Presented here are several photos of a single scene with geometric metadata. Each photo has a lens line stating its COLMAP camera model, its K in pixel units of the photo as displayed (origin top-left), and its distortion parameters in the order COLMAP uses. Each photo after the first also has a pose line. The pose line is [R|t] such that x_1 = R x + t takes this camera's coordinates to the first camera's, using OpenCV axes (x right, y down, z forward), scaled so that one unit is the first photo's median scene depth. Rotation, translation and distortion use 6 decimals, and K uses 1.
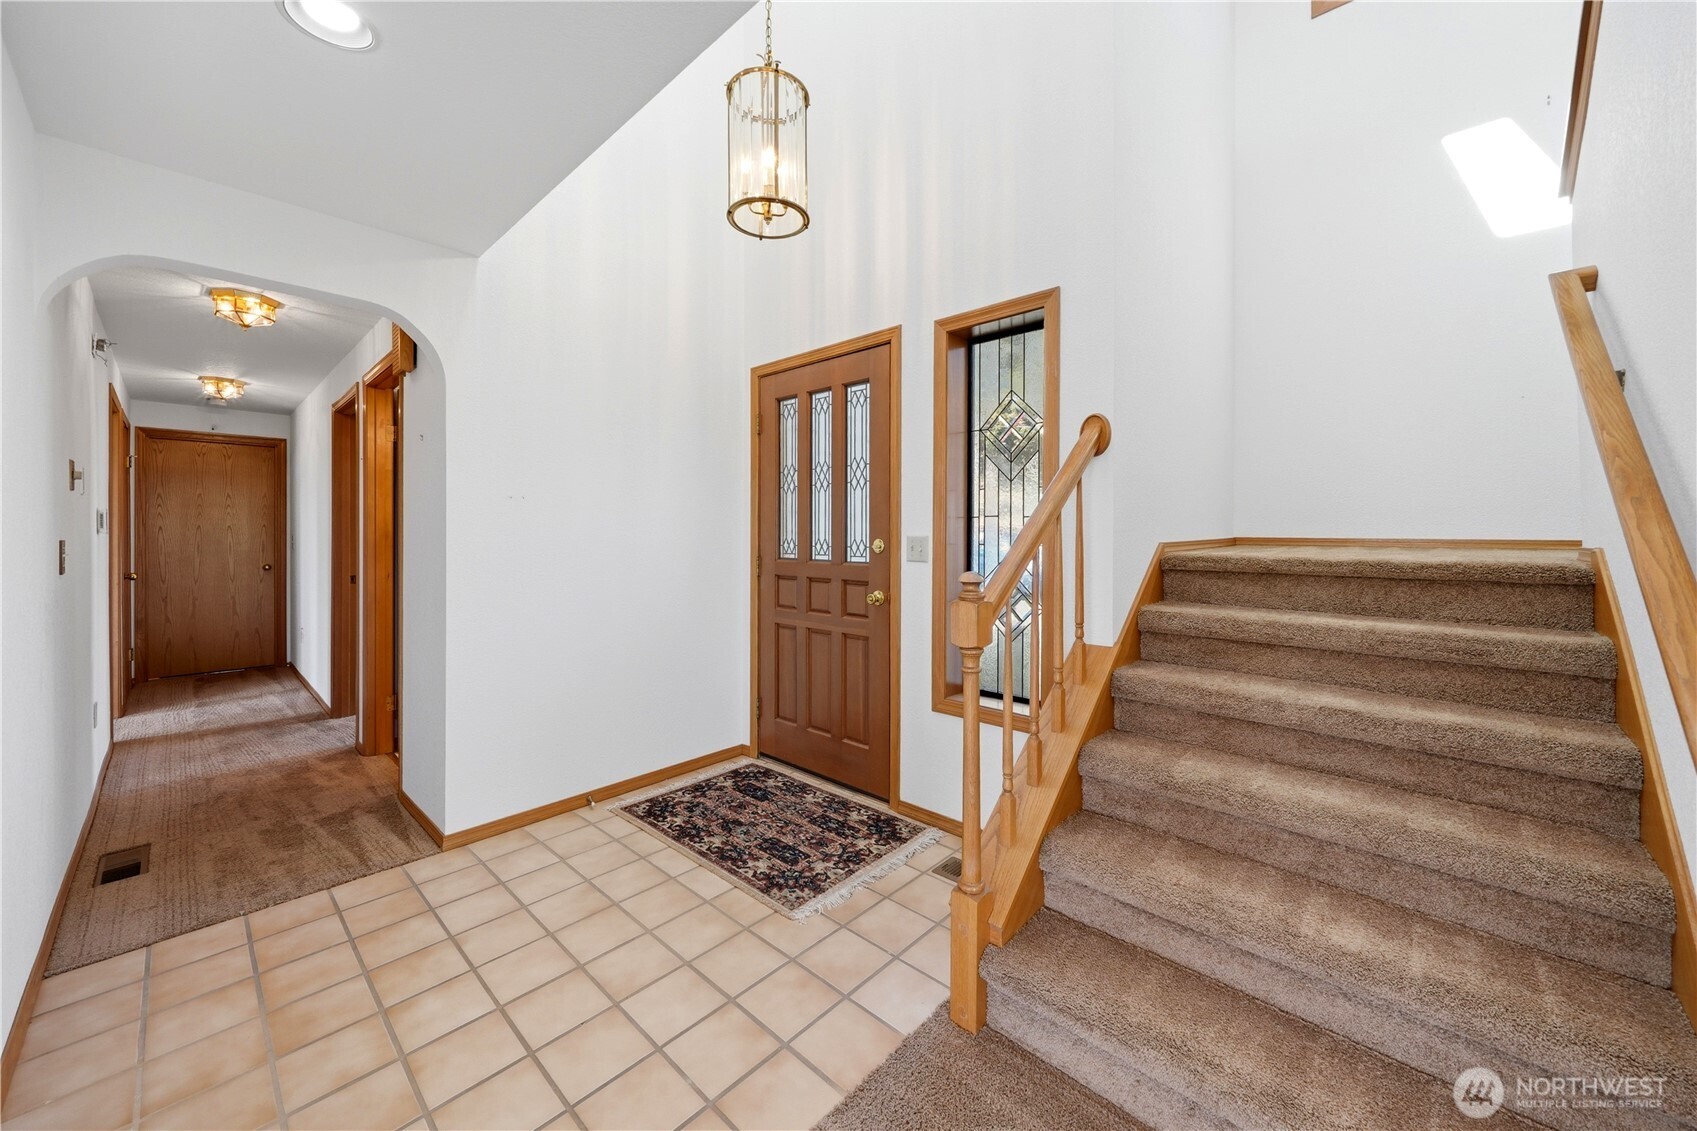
lens RADIAL K [[632.2, 0, 839.9], [0, 632.2, 522.1], [0, 0, 1]] dist [-0.000214, -0.000011]
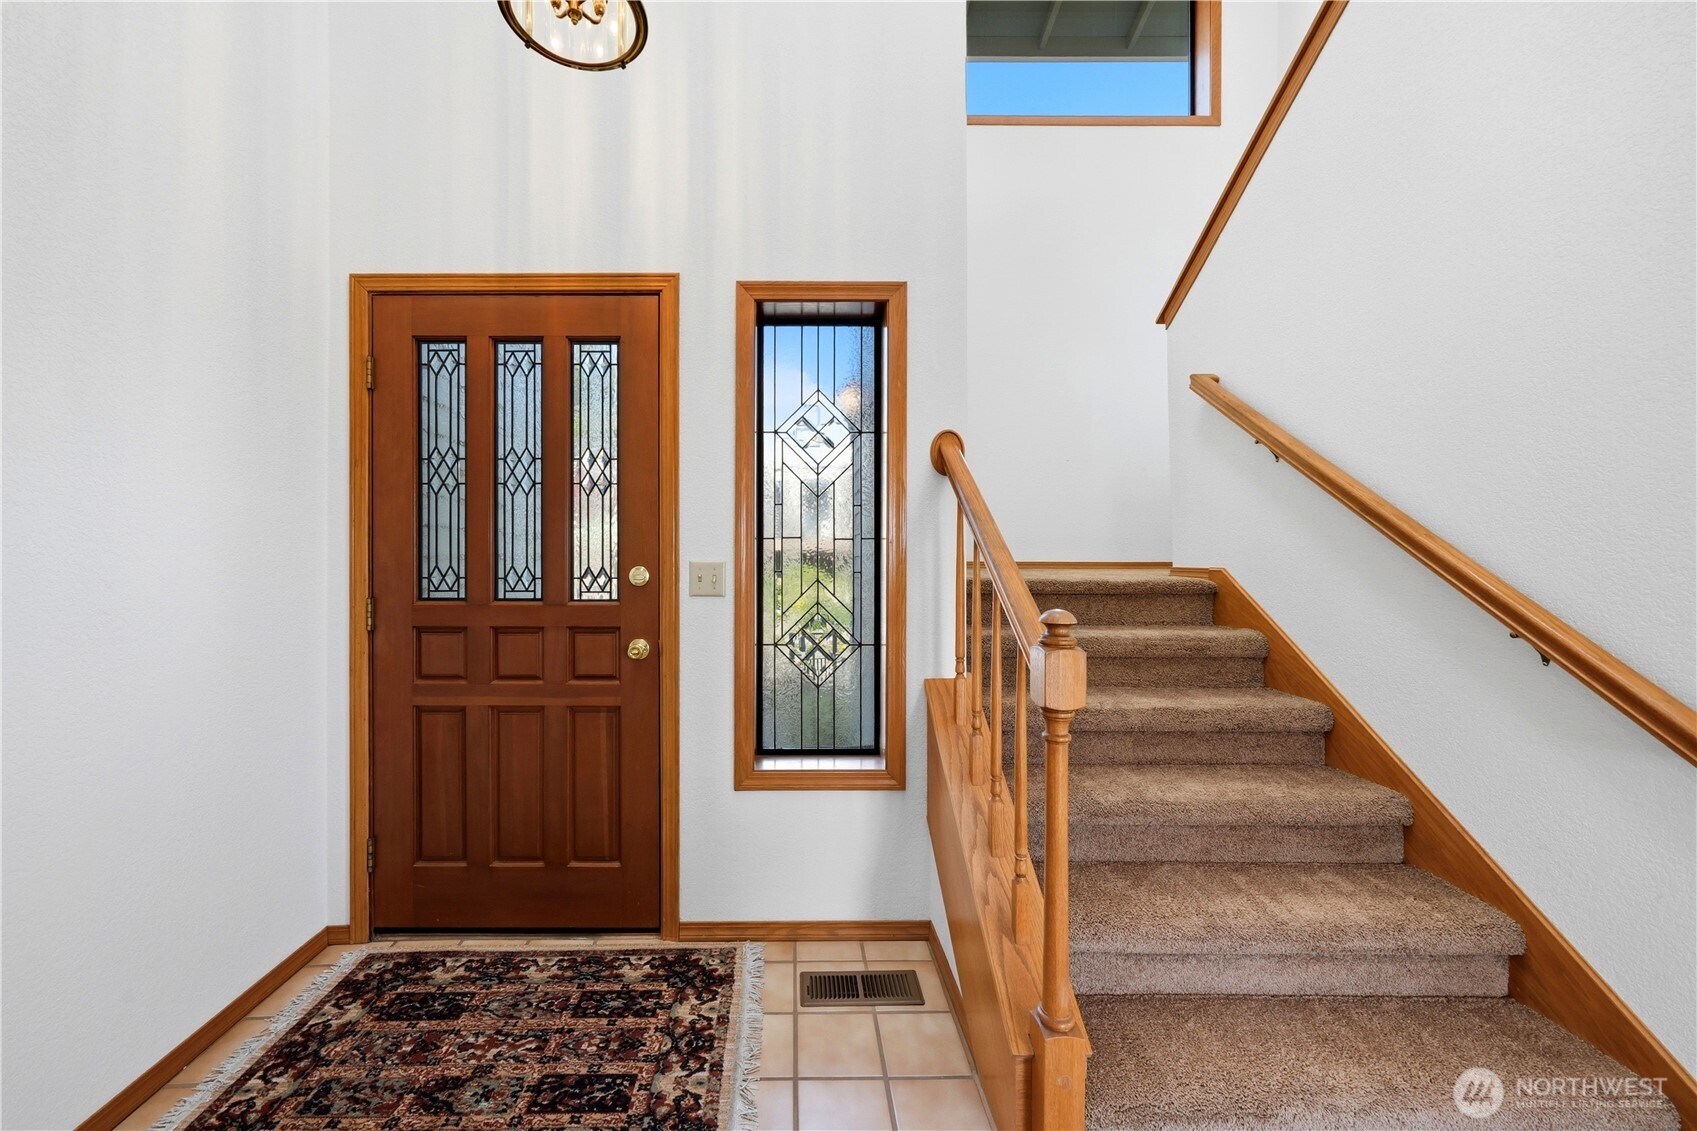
lens RADIAL K [[629.4, 0, 792.7], [0, 629.4, 550.6], [0, 0, 1]] dist [-0.001015, -0.000071]
pose [[0.721437, 0.005700, 0.692457, -0.320502], [-0.012082, 0.999918, 0.004358, 0.004070], [-0.692375, -0.011510, 0.721446, 0.391117]]
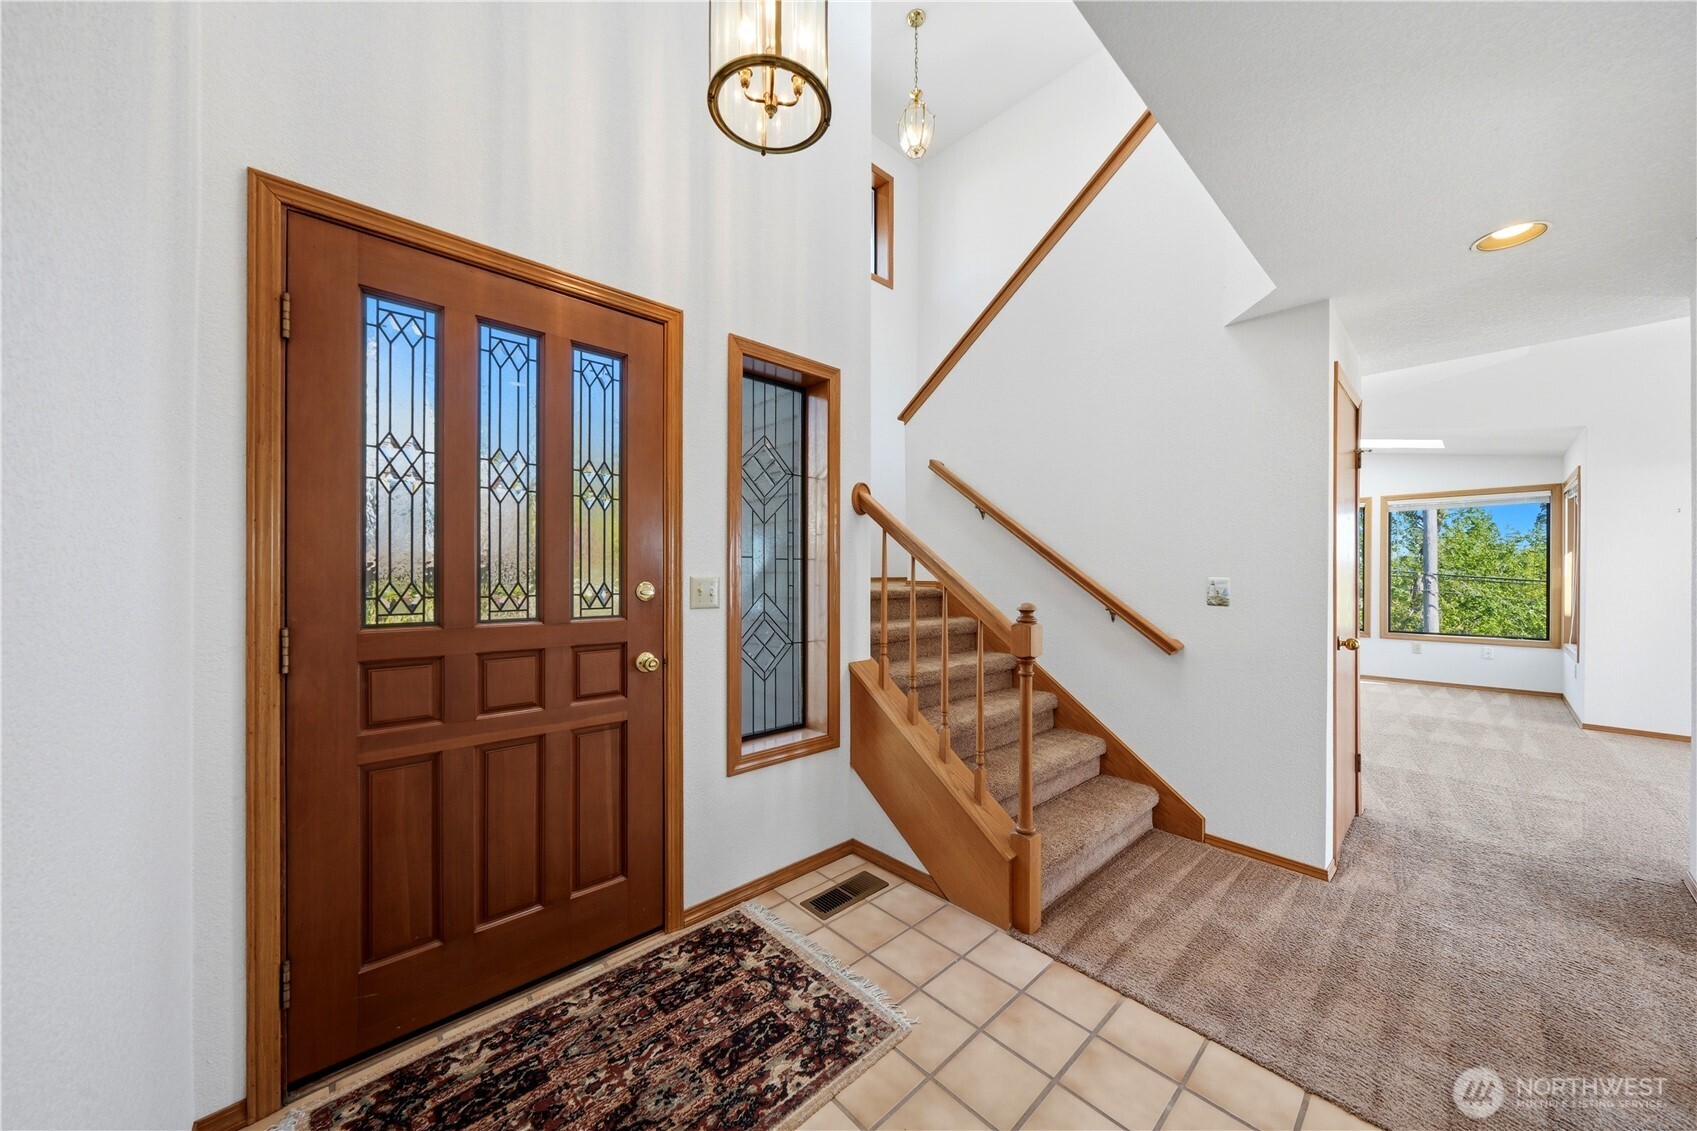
lens RADIAL K [[590.7, 0, 843.3], [0, 590.7, 563.4], [0, 0, 1]] dist [-0.000033, -0.000027]
pose [[0.056878, 0.016292, 0.998248, -0.643995], [-0.022425, 0.999635, -0.015037, 0.011003], [-0.998129, -0.021530, 0.057222, 0.771705]]
